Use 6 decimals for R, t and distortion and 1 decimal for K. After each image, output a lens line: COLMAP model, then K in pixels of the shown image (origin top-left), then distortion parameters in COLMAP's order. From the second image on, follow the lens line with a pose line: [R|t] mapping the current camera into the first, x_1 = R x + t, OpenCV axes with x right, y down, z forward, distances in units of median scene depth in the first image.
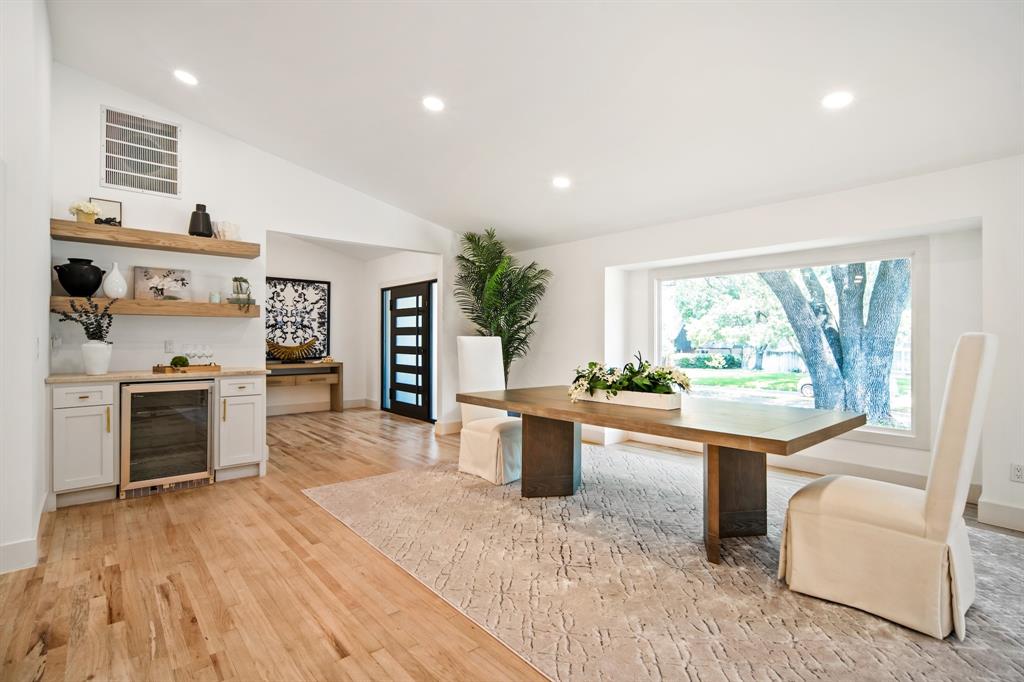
lens RADIAL K [[502.7, 0, 525.4], [0, 502.7, 337.8], [0, 0, 1]] dist [-0.003674, 0.005131]
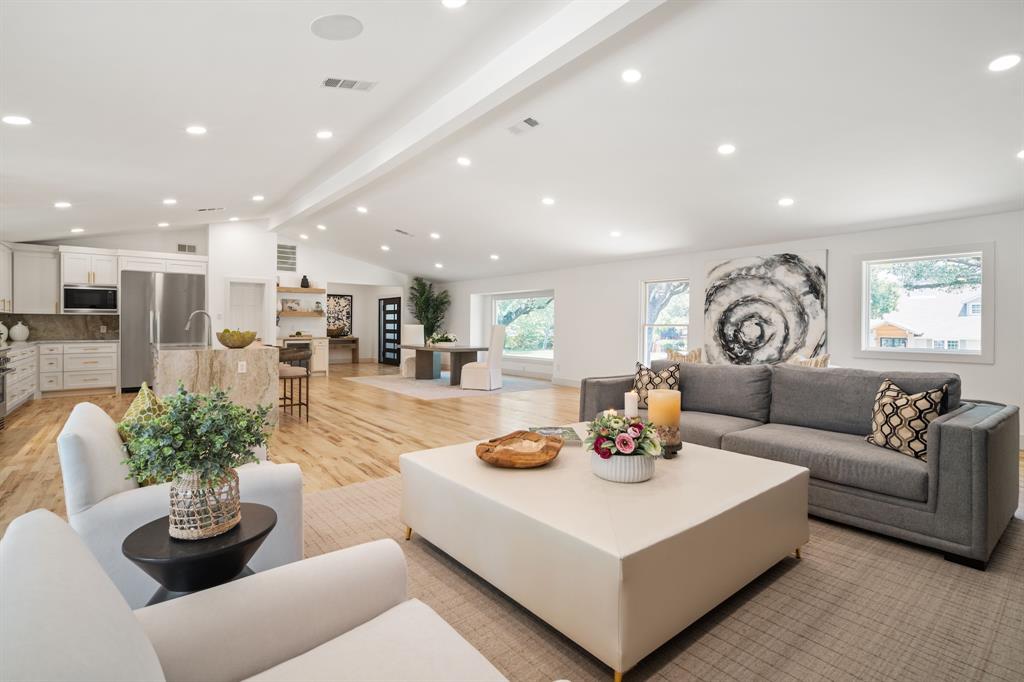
lens RADIAL K [[502.7, 0, 520.8], [0, 502.7, 325.0], [0, 0, 1]] dist [-0.003674, 0.005131]
pose [[0.998696, 0.002932, -0.050967, 0.454552], [-0.002942, 0.999996, -0.000126, -0.002044], [0.050966, 0.000276, 0.998700, -1.141478]]
